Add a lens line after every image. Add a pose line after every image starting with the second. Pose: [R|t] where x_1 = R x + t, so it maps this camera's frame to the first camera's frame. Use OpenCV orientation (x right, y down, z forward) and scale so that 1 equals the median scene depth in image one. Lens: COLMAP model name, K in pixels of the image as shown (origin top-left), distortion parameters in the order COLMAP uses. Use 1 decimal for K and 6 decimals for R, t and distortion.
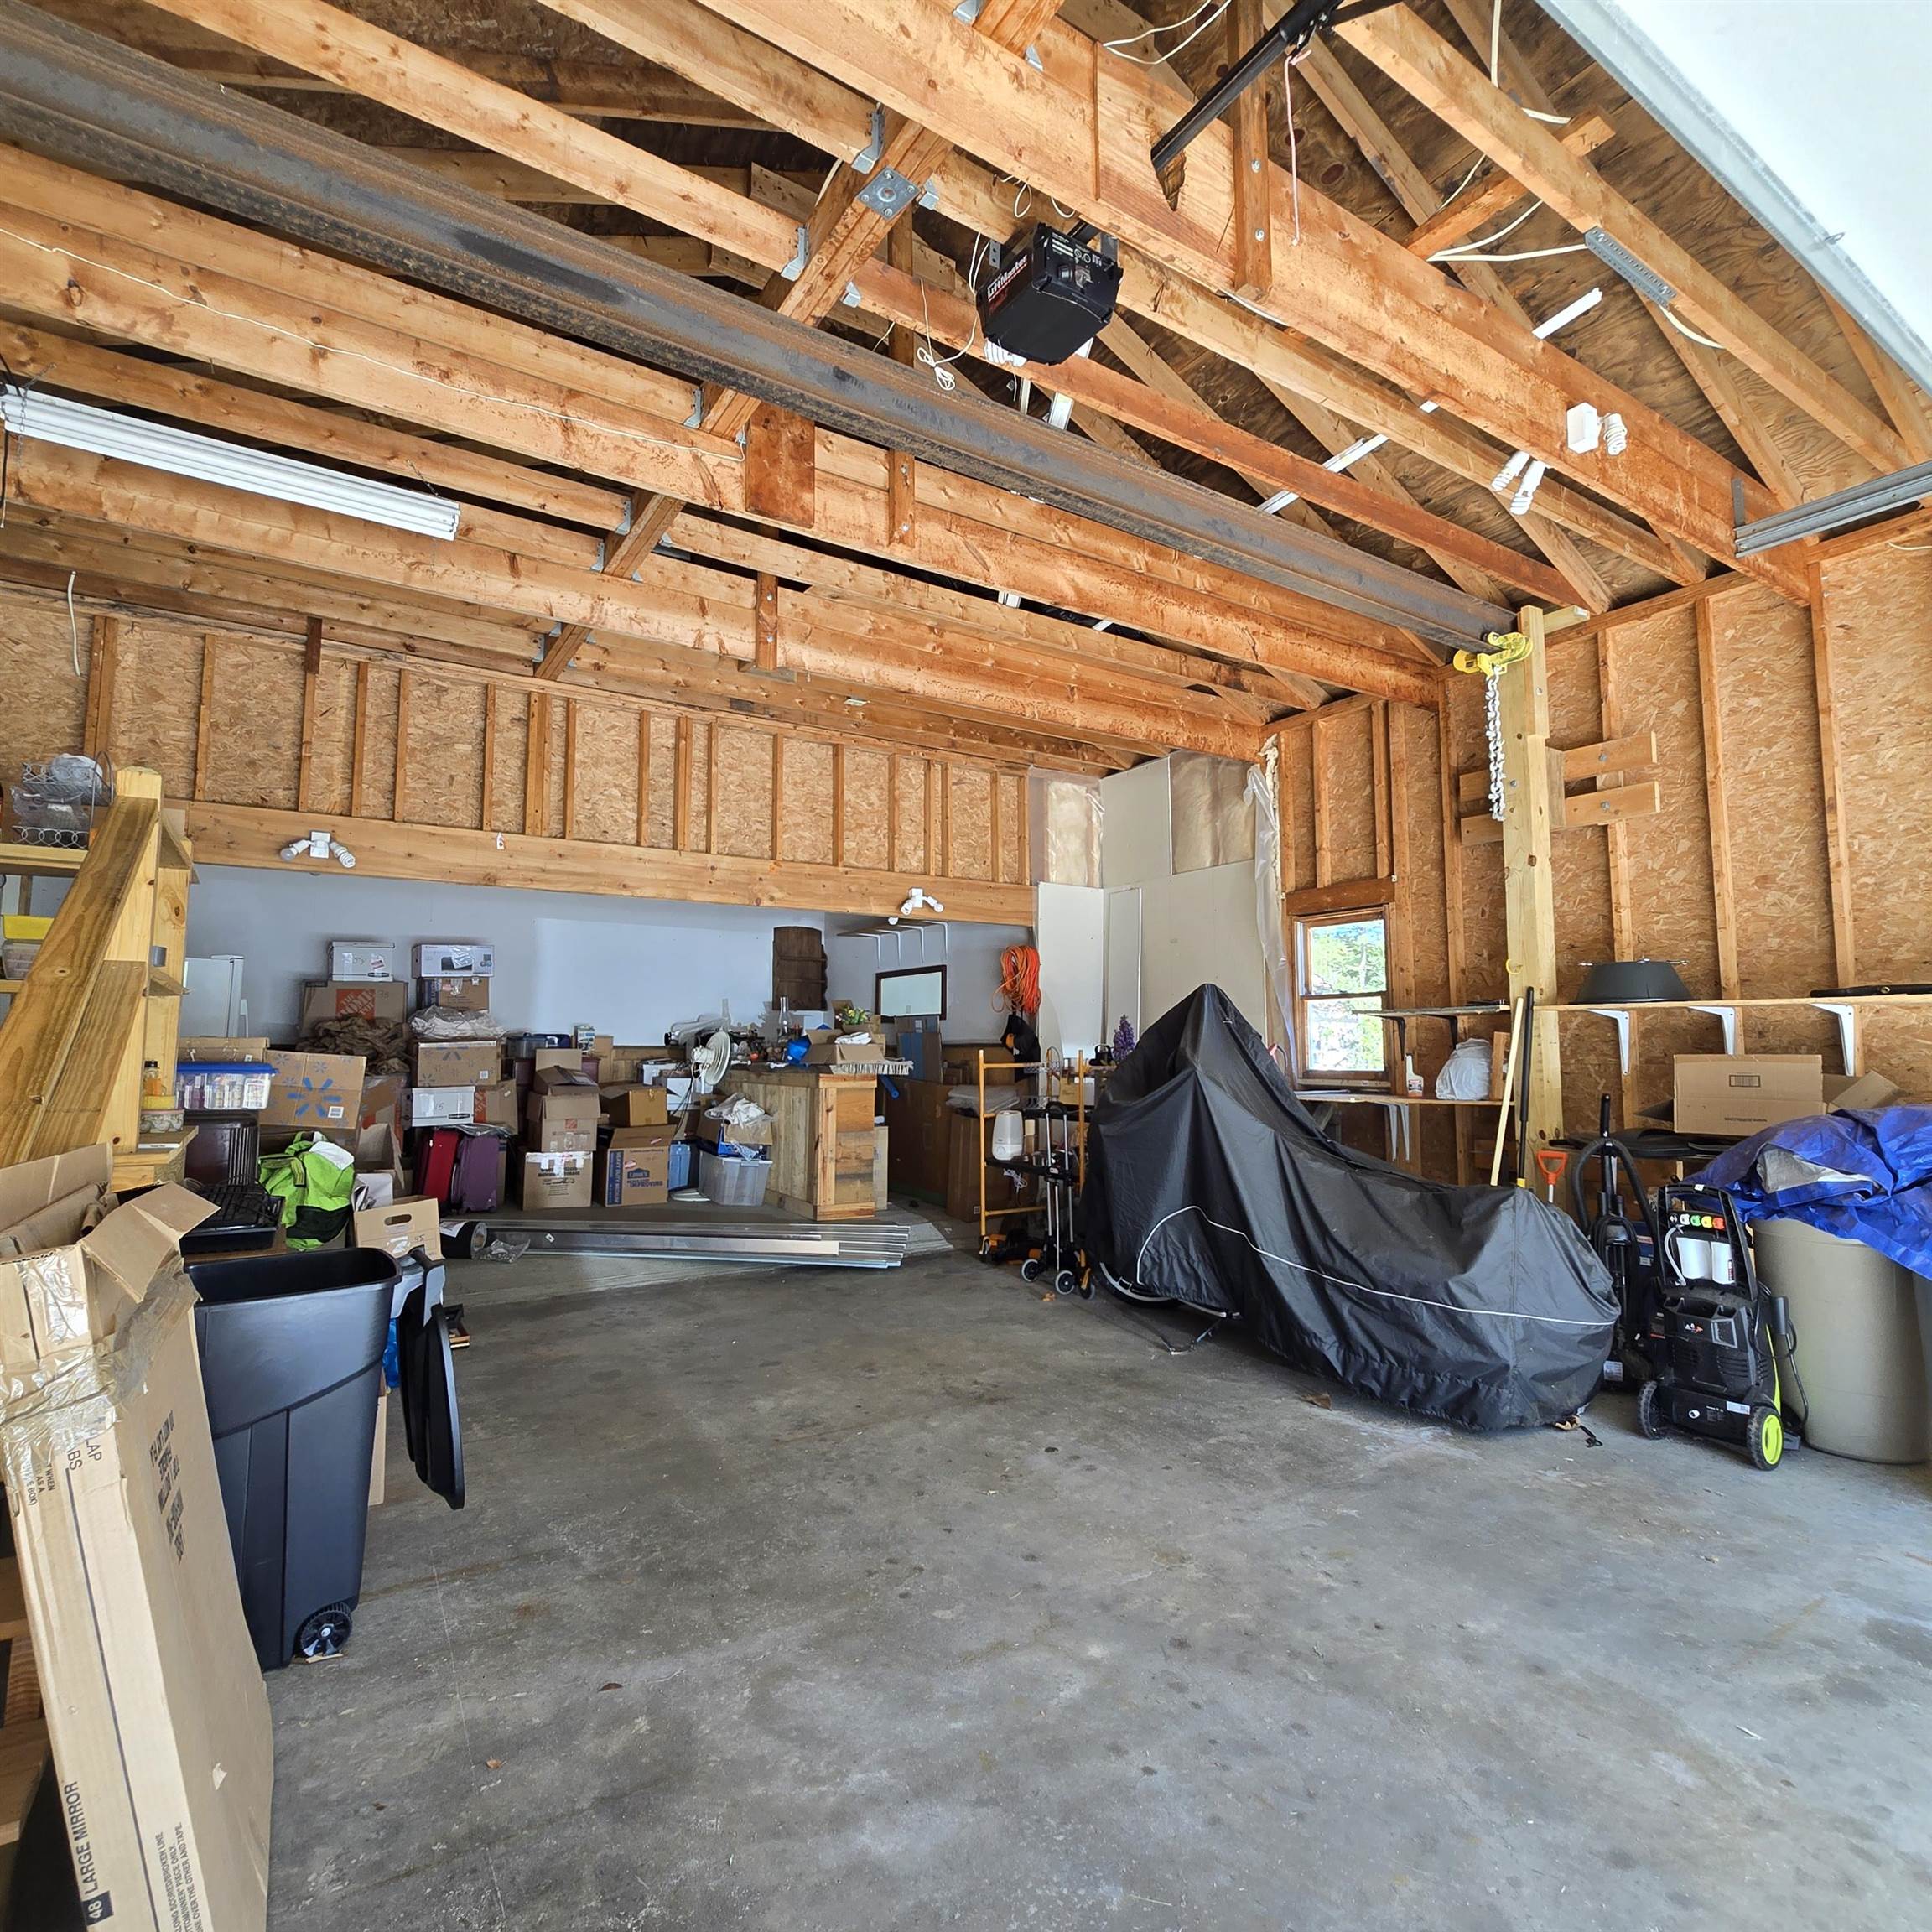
lens RADIAL K [[1044.4, 0, 946.1], [0, 1044.4, 946.0], [0, 0, 1]] dist [-0.000926, -0.001921]
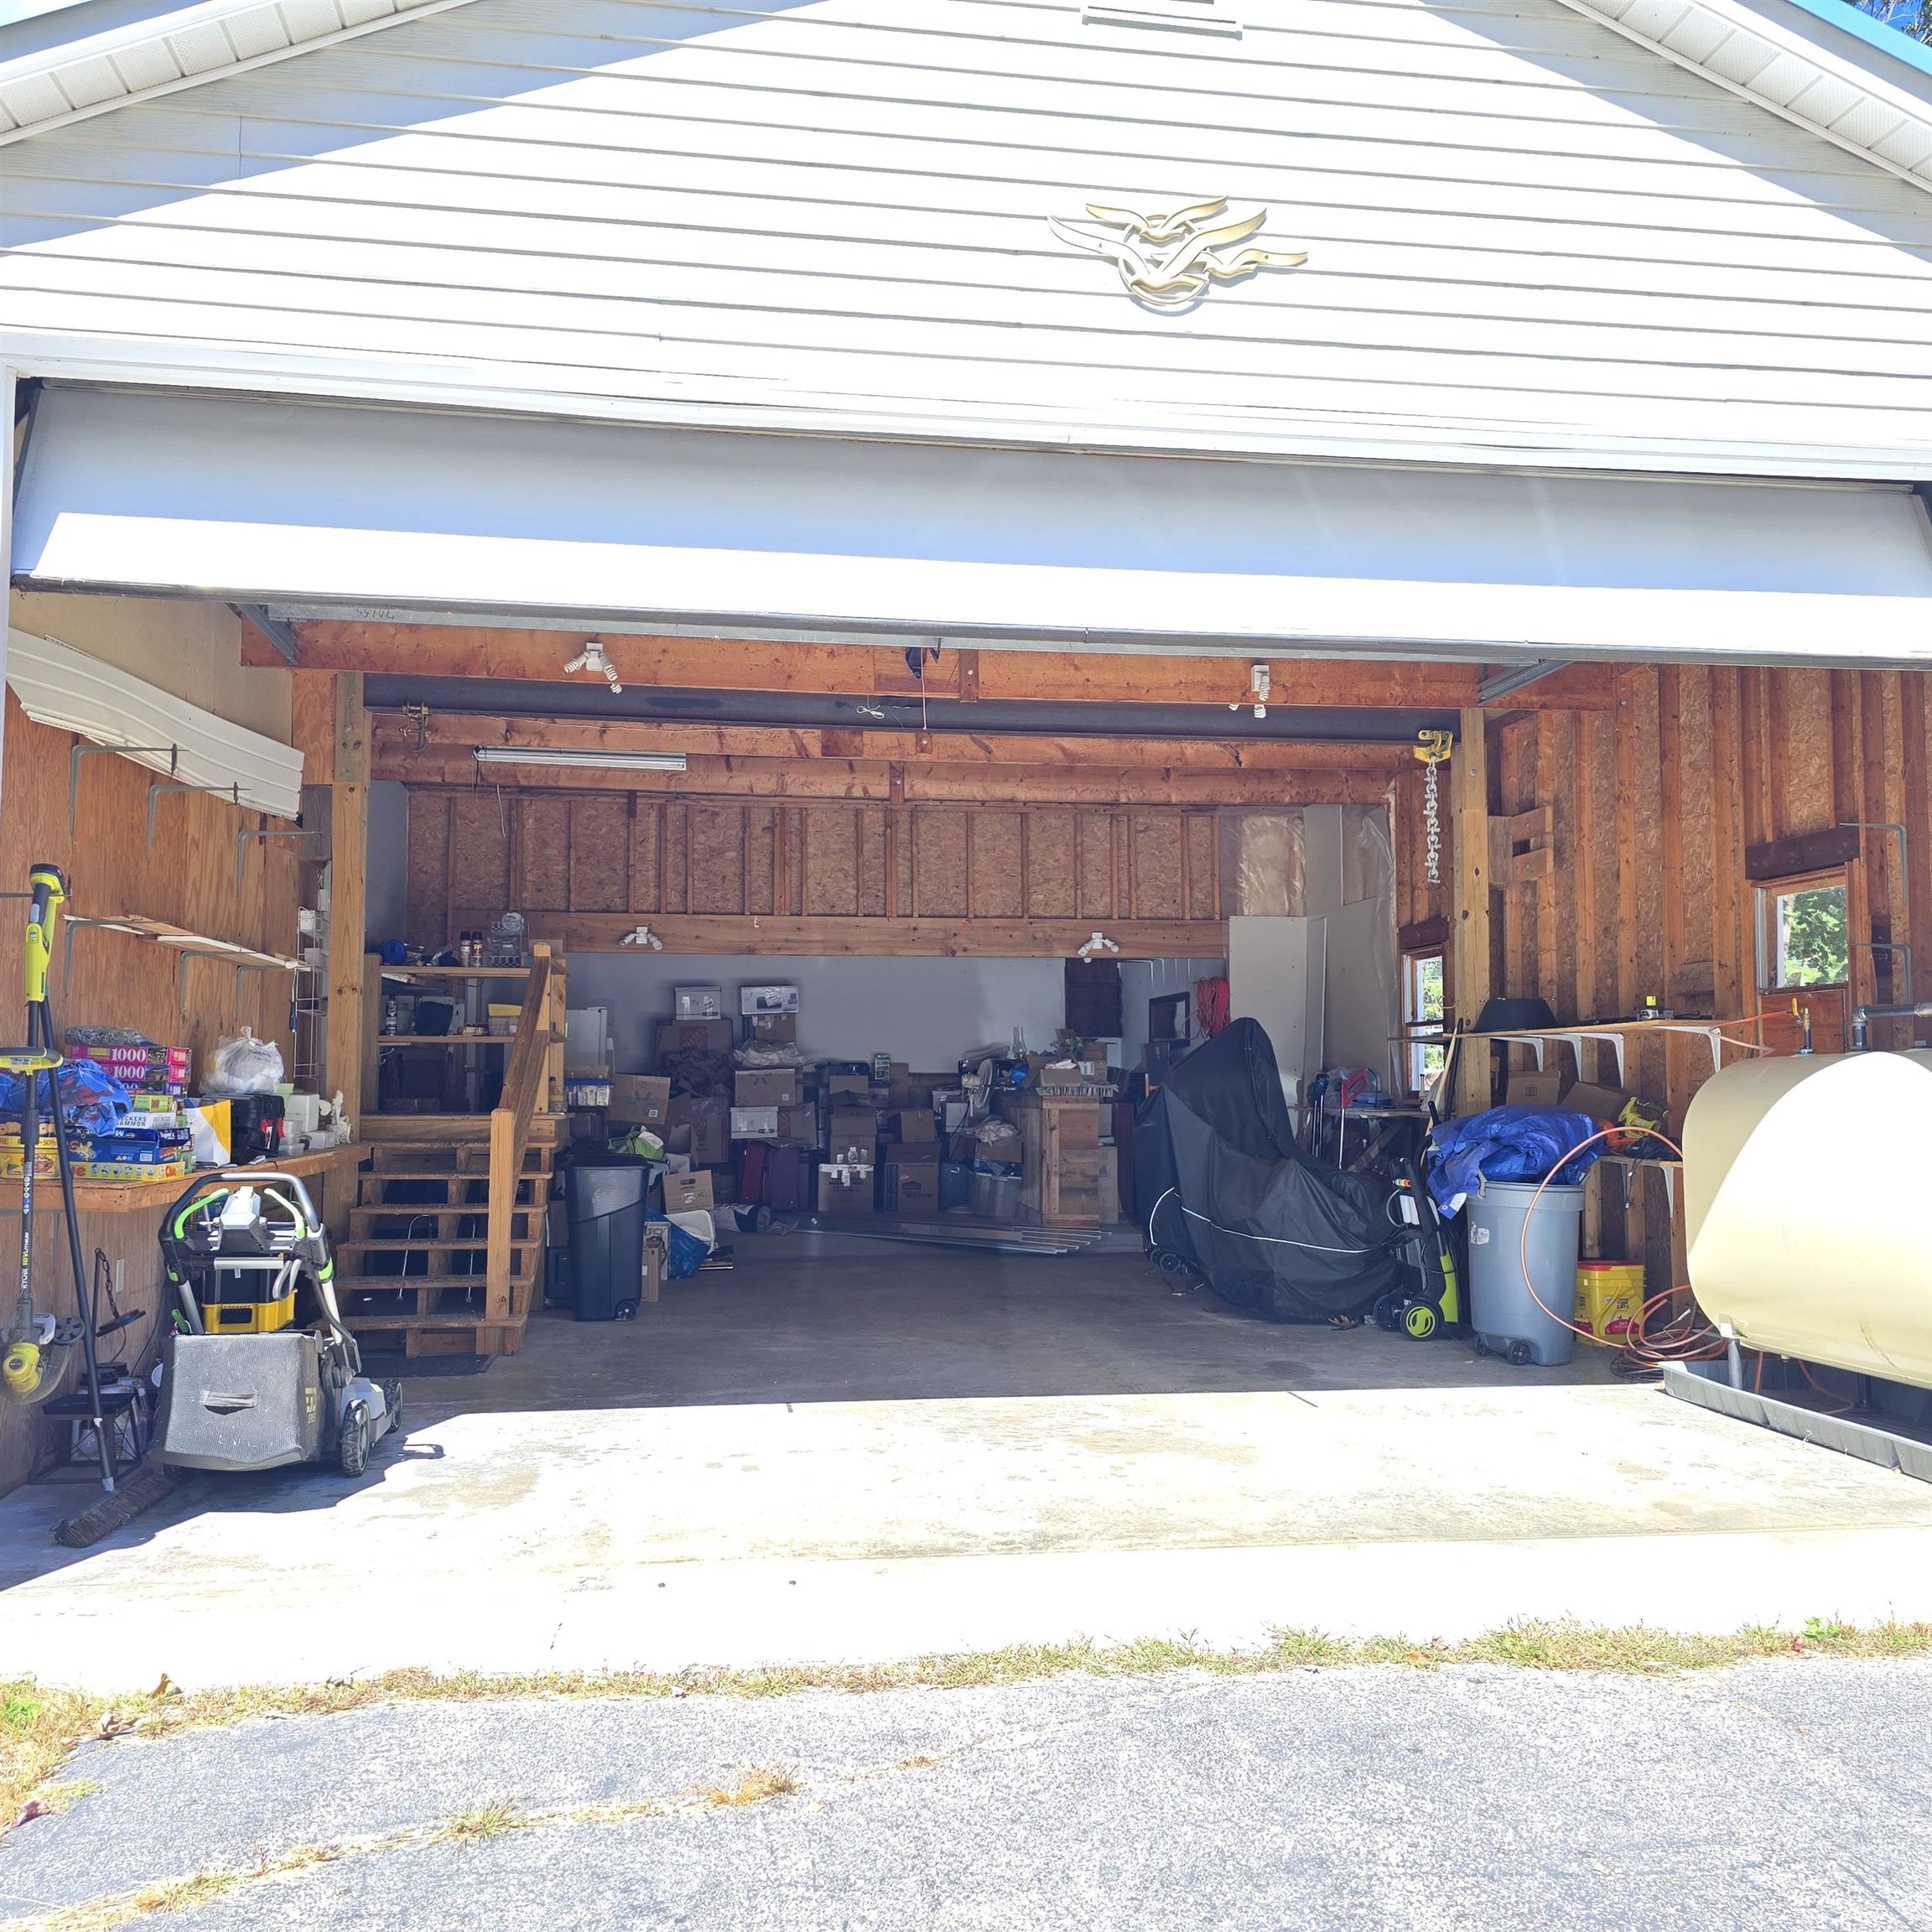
lens RADIAL K [[1811.1, 0, 933.7], [0, 1811.1, 937.5], [0, 0, 1]] dist [0.144581, -0.009933]
pose [[0.901696, -0.036544, -0.430824, 0.769435], [0.042403, 0.999093, 0.004001, -0.075348], [0.430286, -0.021876, 0.902427, -0.998966]]
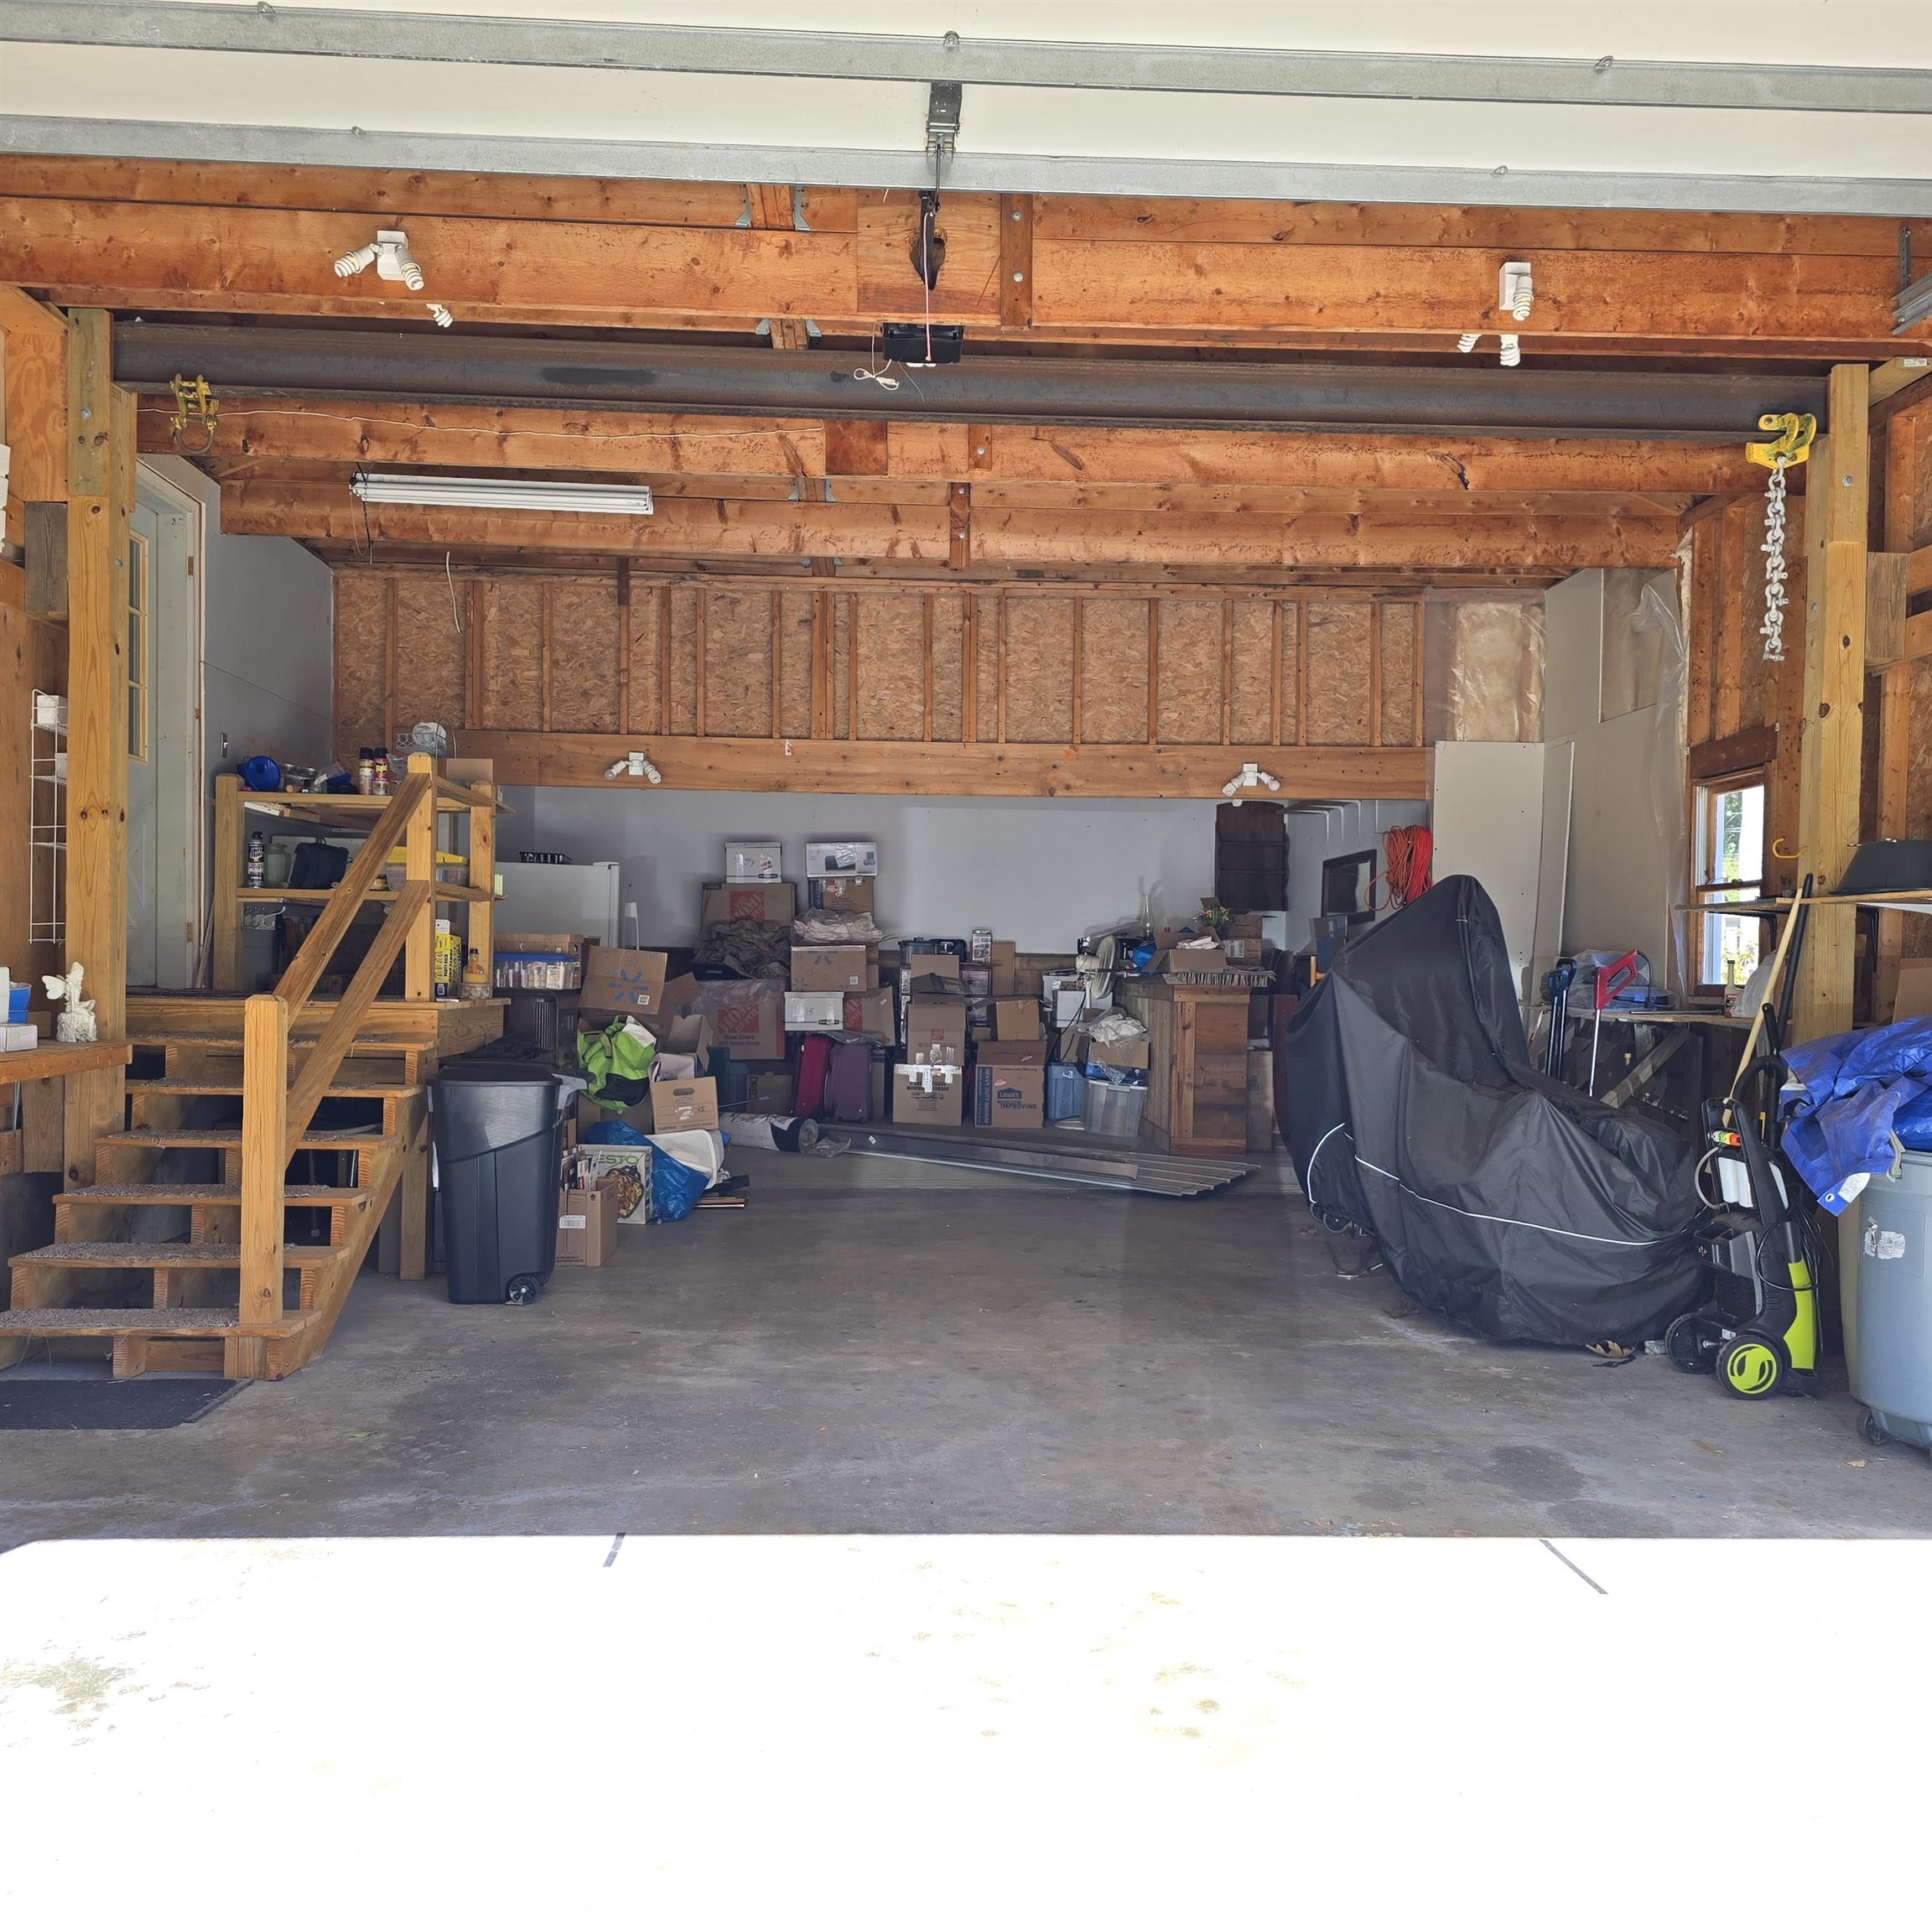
lens RADIAL K [[1756.0, 0, 951.3], [0, 1756.0, 972.7], [0, 0, 1]] dist [0.110851, -0.178114]
pose [[0.856472, 0.012761, -0.516036, 0.576211], [0.036711, 0.995657, 0.085552, -0.020682], [0.514887, -0.092217, 0.852284, -0.391714]]
